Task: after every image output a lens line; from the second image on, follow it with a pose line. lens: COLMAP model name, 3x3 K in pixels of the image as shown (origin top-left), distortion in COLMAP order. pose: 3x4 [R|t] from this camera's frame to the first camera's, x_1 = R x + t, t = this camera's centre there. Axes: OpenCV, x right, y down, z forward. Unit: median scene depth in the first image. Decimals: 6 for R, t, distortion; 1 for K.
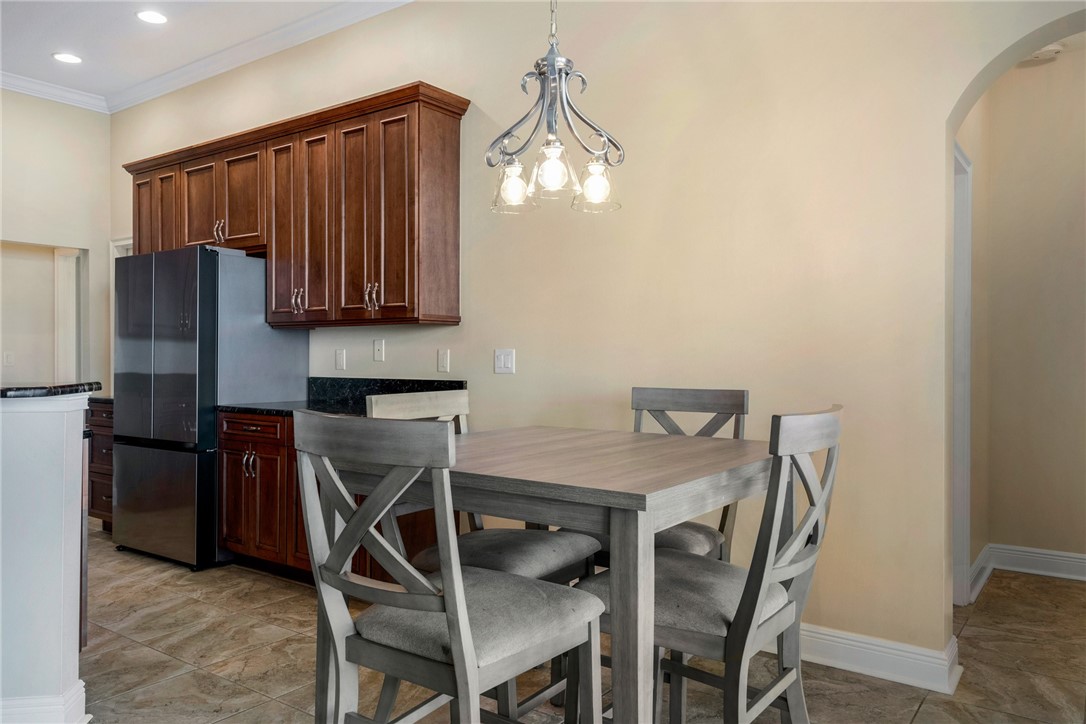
lens RADIAL K [[806.9, 0, 563.6], [0, 806.9, 364.7], [0, 0, 1]] dist [0.006868, -0.011093]
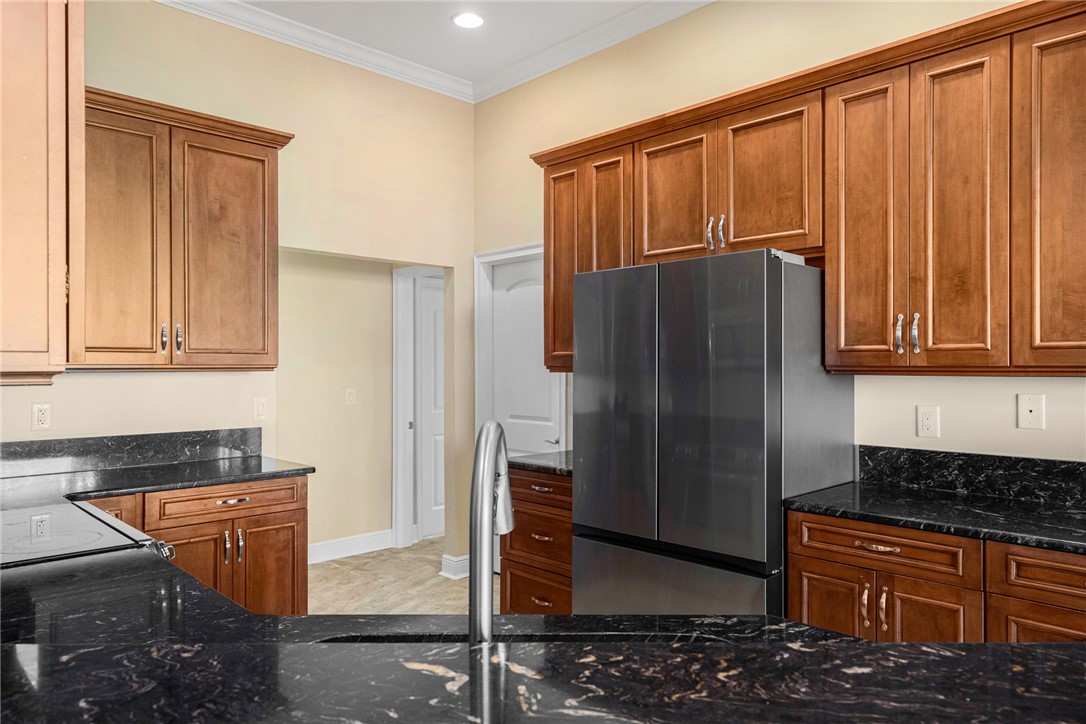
lens RADIAL K [[728.3, 0, 533.3], [0, 728.3, 360.9], [0, 0, 1]] dist [0.010824, -0.003055]
pose [[0.982028, -0.003794, -0.188696, -0.509525], [0.001225, 0.999905, -0.013732, -0.050560], [0.188730, 0.013254, 0.981940, 0.393945]]
